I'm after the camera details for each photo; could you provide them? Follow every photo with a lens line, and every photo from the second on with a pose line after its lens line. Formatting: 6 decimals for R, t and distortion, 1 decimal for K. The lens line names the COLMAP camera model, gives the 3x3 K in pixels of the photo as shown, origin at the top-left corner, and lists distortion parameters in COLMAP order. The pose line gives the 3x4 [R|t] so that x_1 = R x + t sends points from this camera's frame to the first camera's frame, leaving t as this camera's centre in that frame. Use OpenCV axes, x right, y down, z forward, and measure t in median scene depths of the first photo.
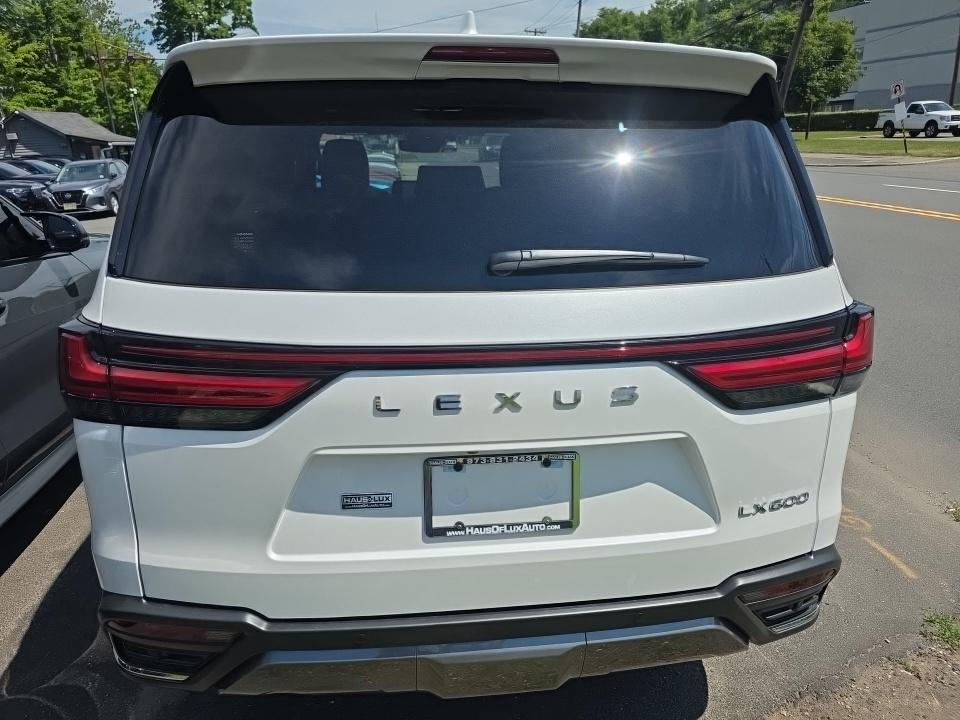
lens RADIAL K [[651.5, 0, 484.9], [0, 651.5, 367.3], [0, 0, 1]] dist [0.038455, -0.035925]
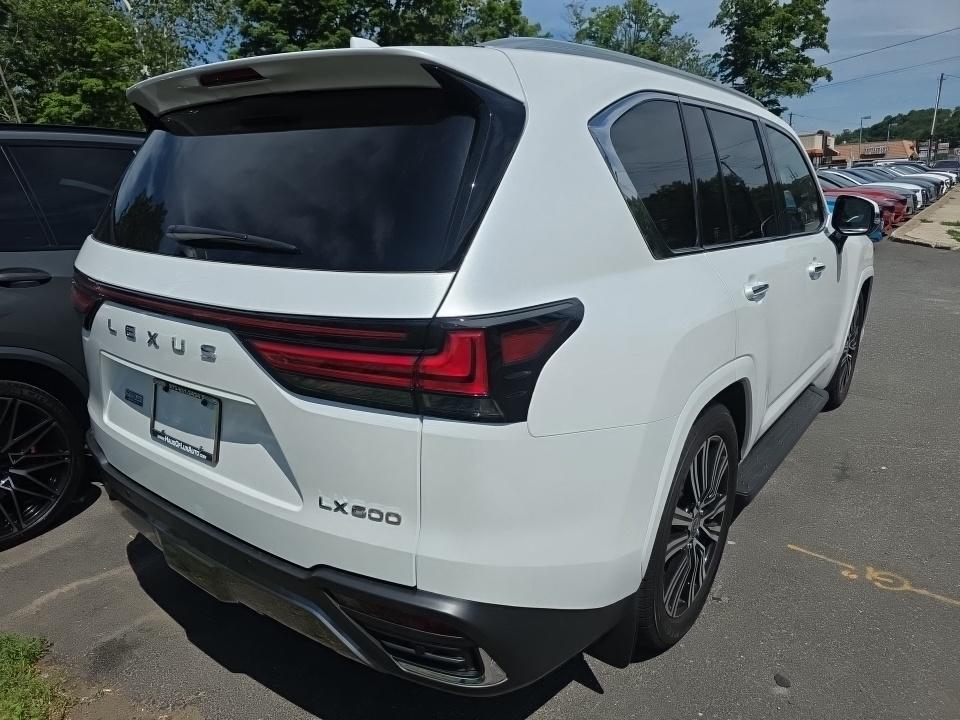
lens RADIAL K [[651.5, 0, 484.9], [0, 651.5, 367.3], [0, 0, 1]] dist [0.038455, -0.035925]
pose [[0.718379, 0.186875, -0.670082, 1.259168], [-0.208509, 0.976798, 0.048876, -0.085217], [0.663669, 0.104607, 0.740676, 0.423450]]
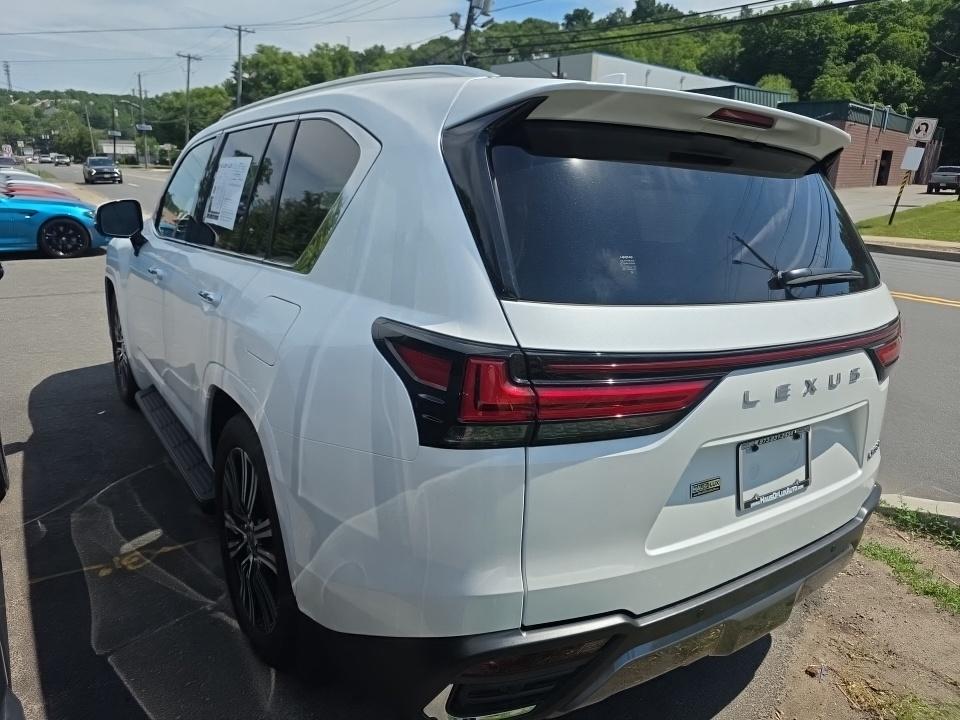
lens RADIAL K [[665.0, 0, 471.6], [0, 665.0, 361.4], [0, 0, 1]] dist [0.030014, -0.033232]
pose [[0.881976, -0.071569, 0.465828, -1.032447], [0.101885, 0.993984, -0.040190, -0.009455], [-0.460149, 0.082907, 0.883962, 0.128841]]
